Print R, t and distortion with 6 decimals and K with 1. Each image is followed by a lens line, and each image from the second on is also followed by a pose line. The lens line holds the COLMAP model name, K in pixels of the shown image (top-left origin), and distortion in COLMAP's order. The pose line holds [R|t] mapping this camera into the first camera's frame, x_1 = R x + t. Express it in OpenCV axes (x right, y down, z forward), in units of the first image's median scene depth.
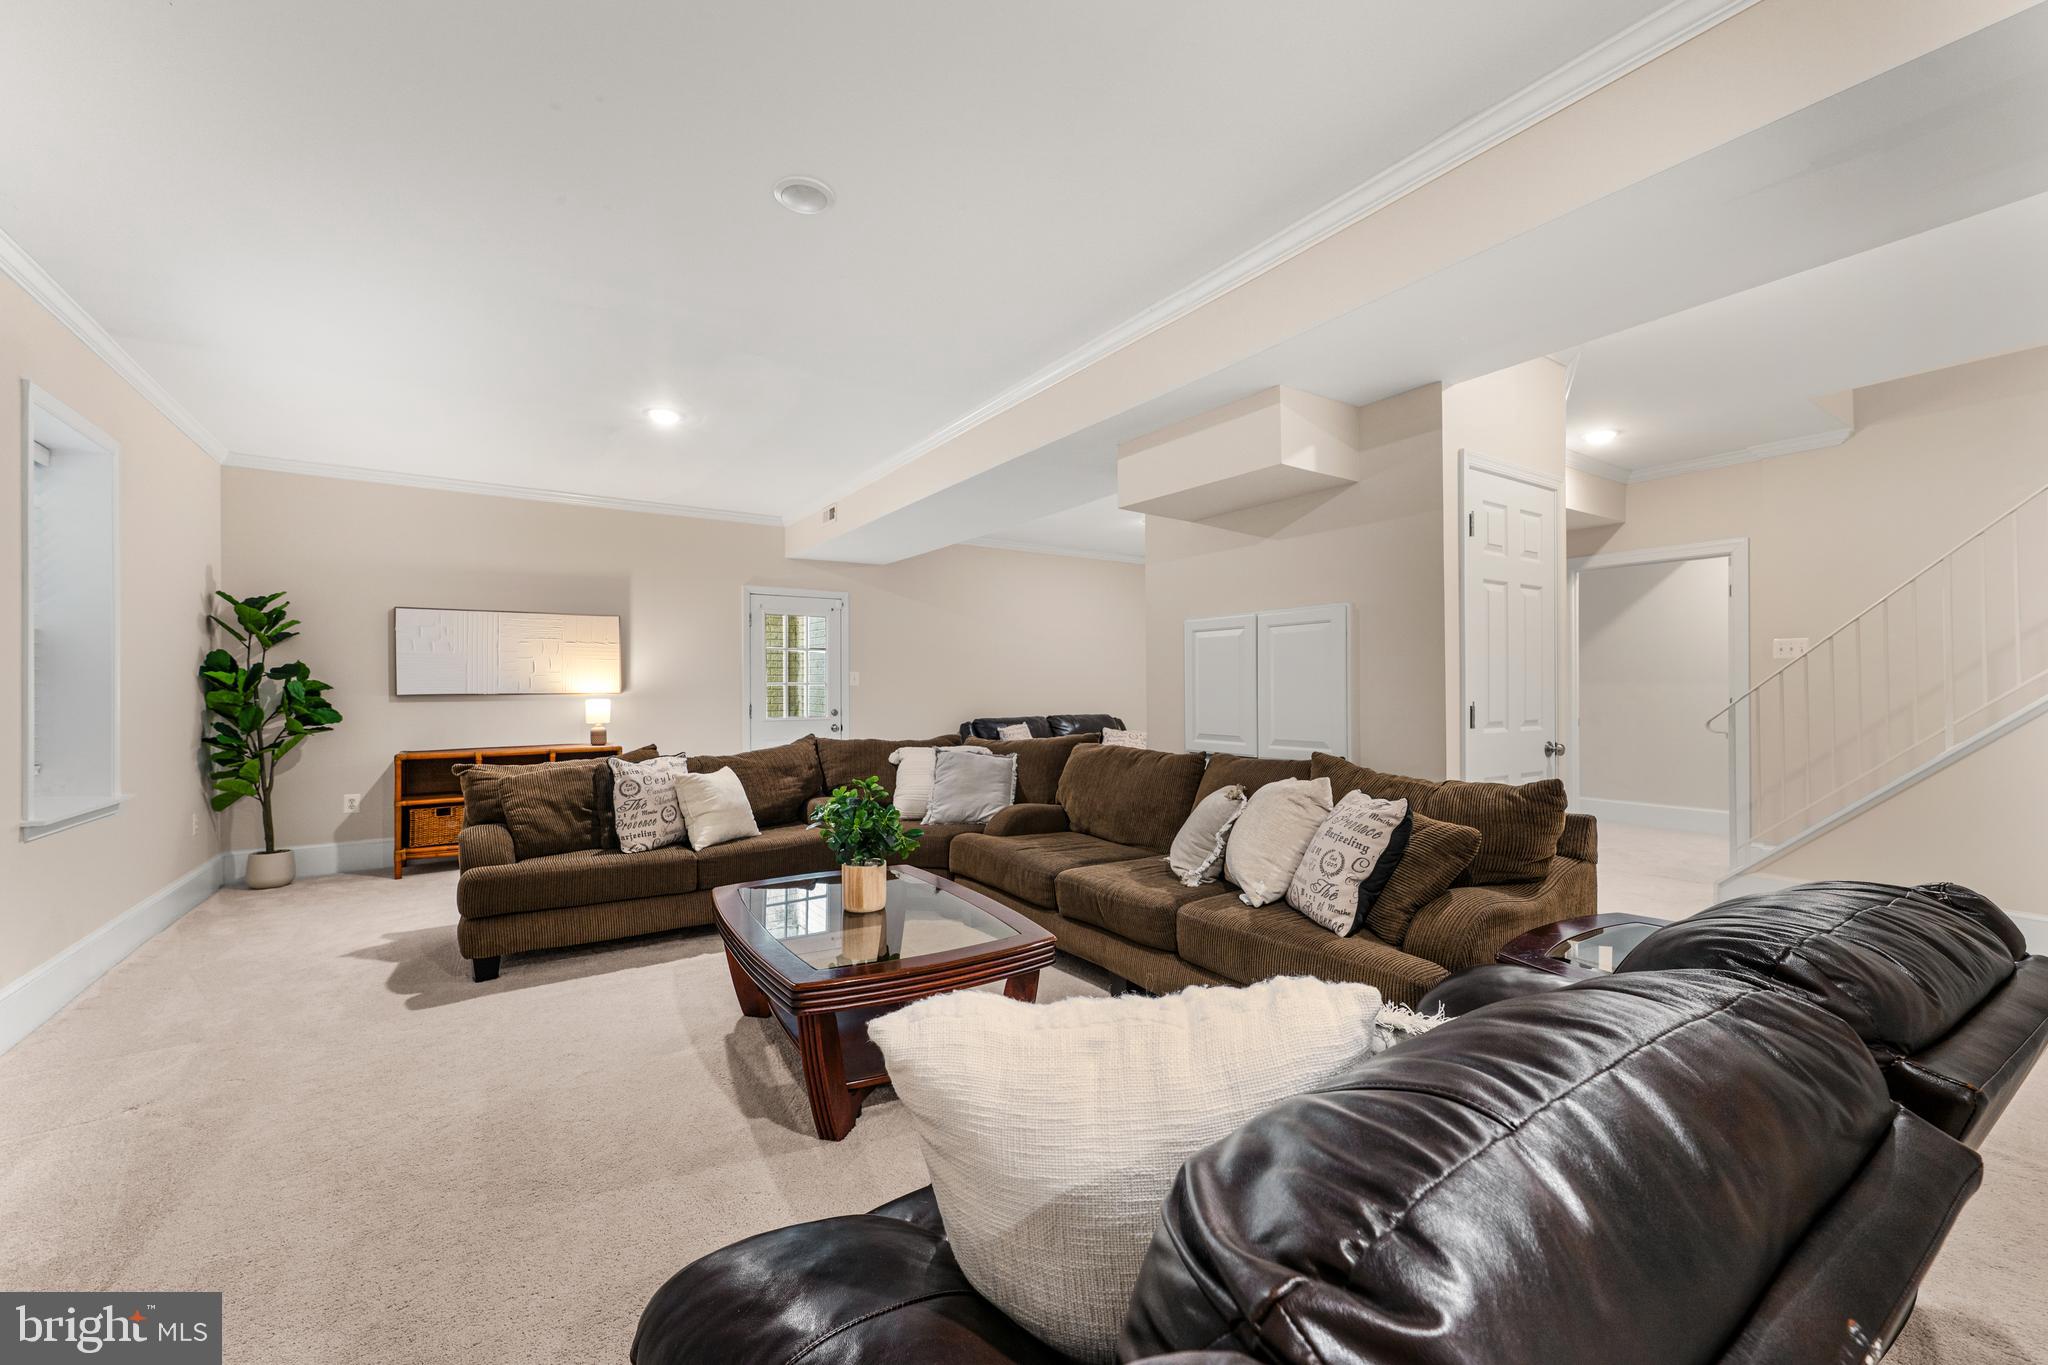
lens RADIAL K [[820.6, 0, 1024.0], [0, 820.6, 682.5], [0, 0, 1]] dist [0.002022, 0.000006]
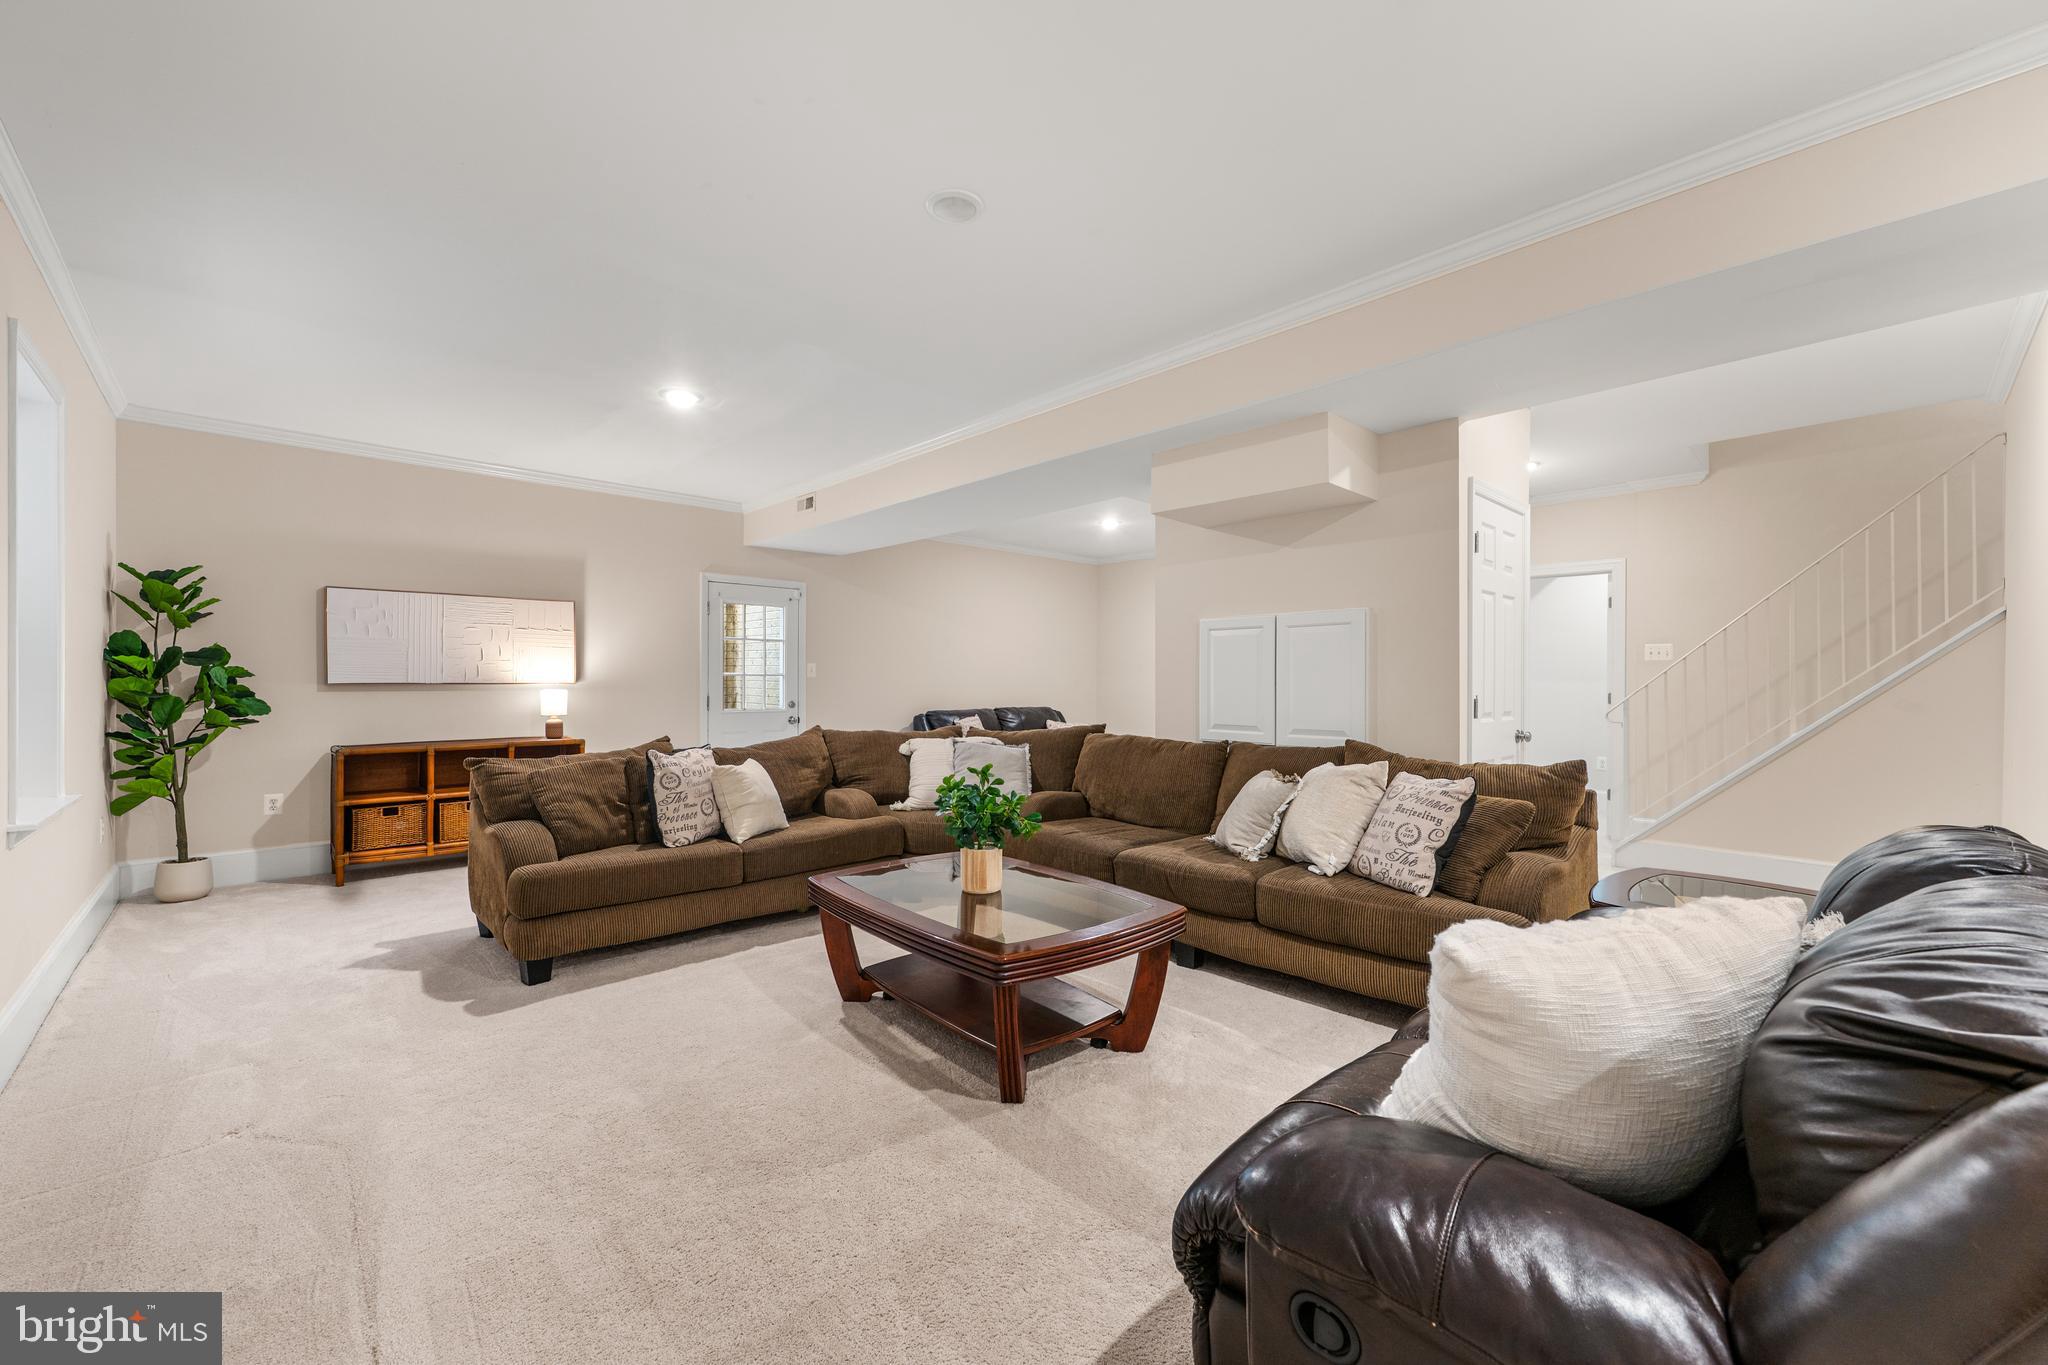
lens RADIAL K [[821.1, 0, 1027.8], [0, 821.1, 678.0], [0, 0, 1]] dist [0.001533, 0.000199]
pose [[0.985561, 0.007846, 0.169139, -0.215566], [-0.008280, 0.999964, 0.001858, 0.001466], [-0.169119, -0.003232, 0.985590, -0.028911]]
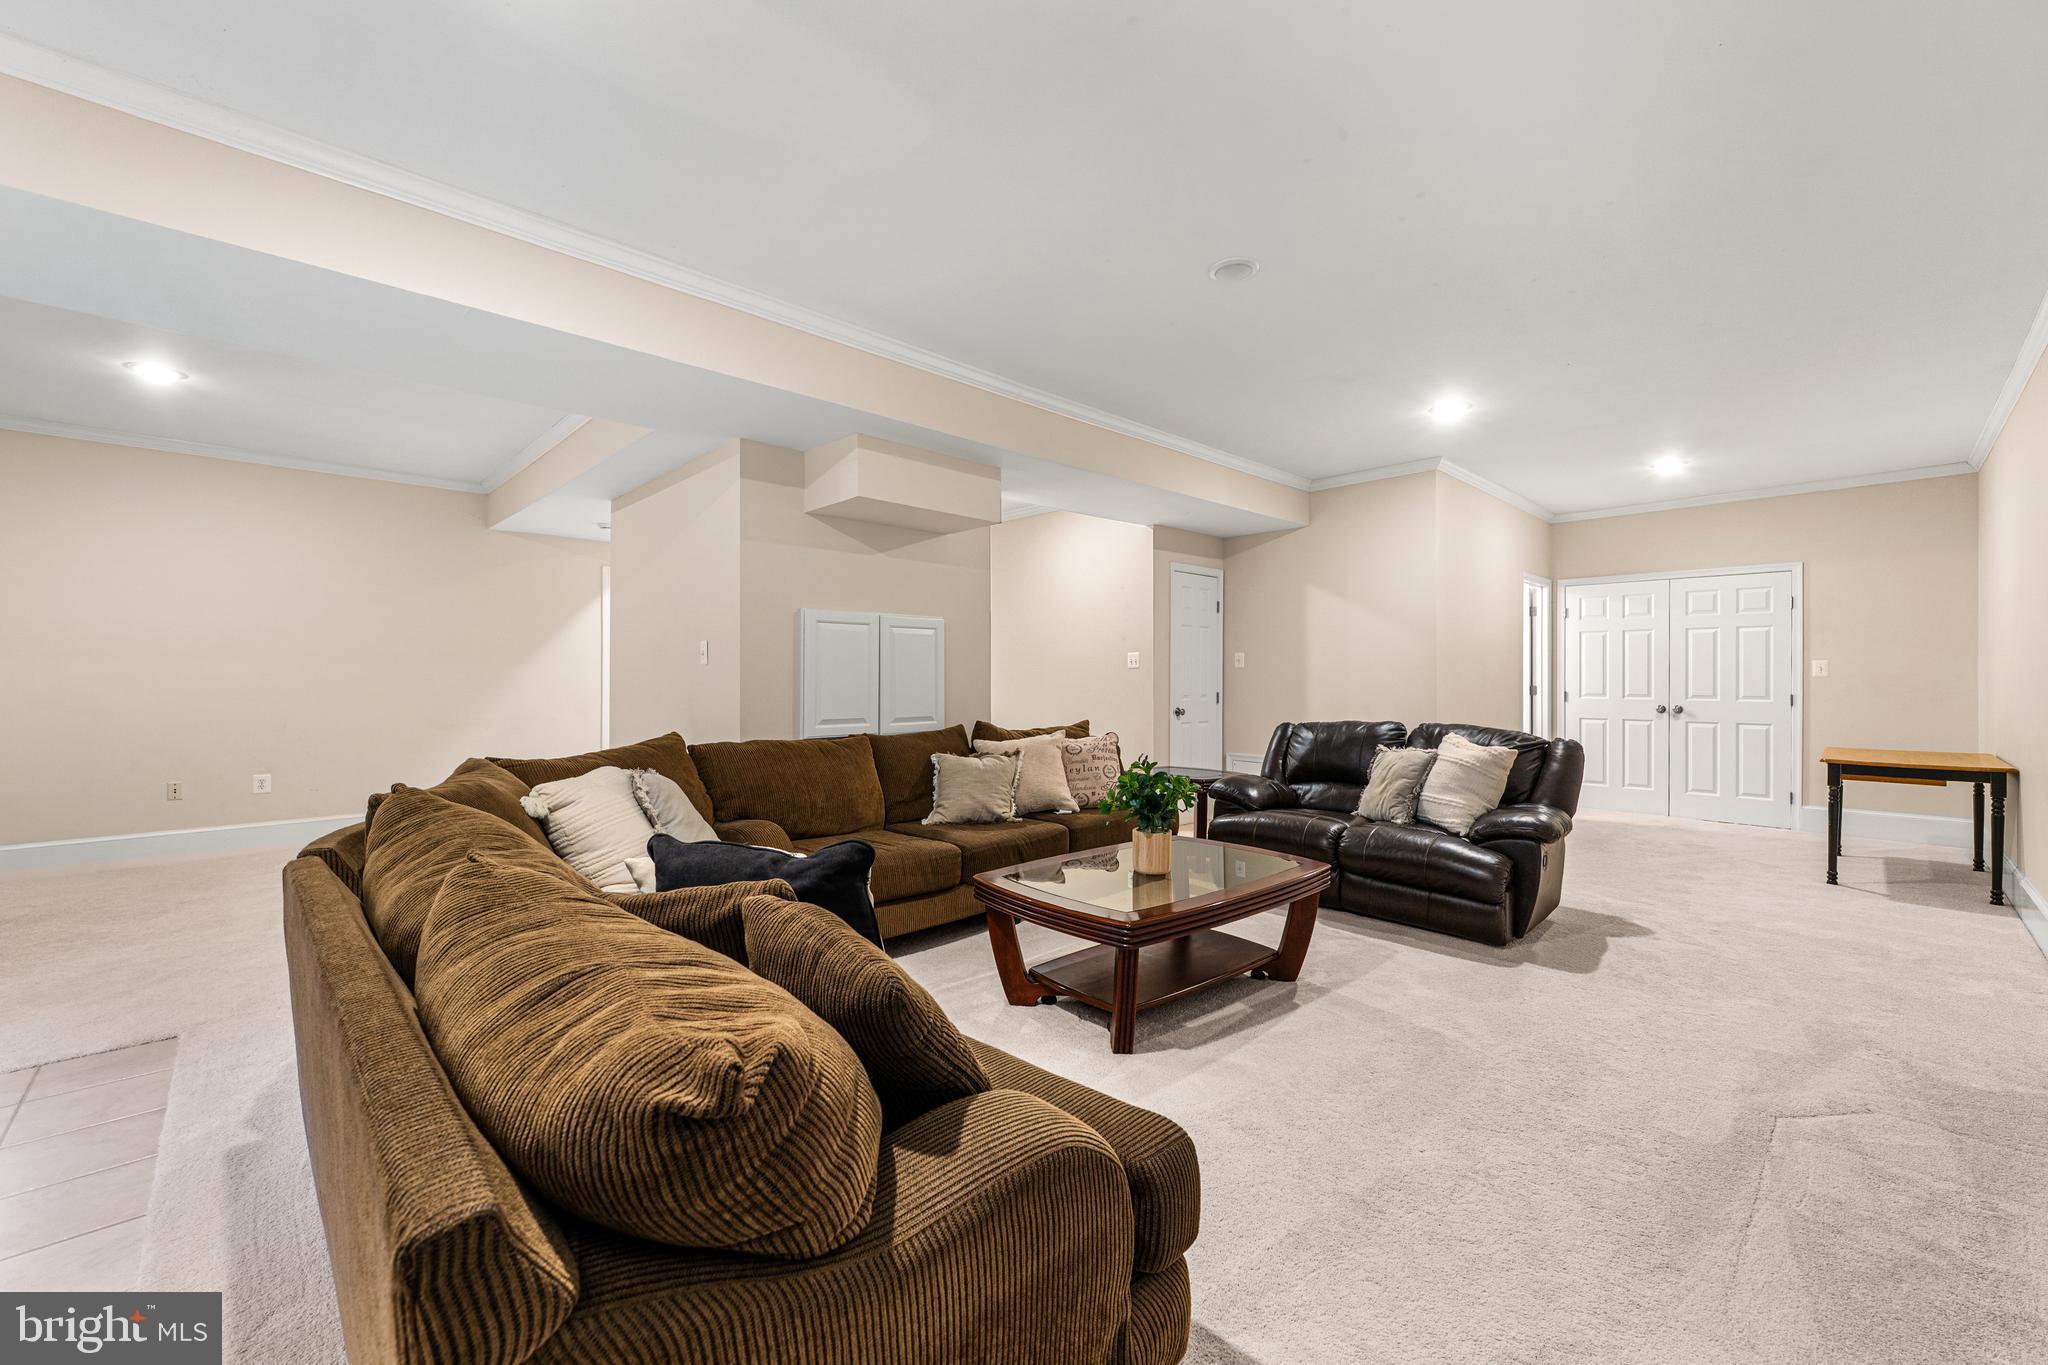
lens RADIAL K [[810.7, 0, 1037.1], [0, 810.7, 682.0], [0, 0, 1]] dist [0.000274, -0.000015]
pose [[-0.189303, 0.001159, 0.981918, -0.850587], [-0.004235, 0.999989, -0.001997, 0.015211], [-0.981910, -0.004537, -0.189296, 0.929837]]
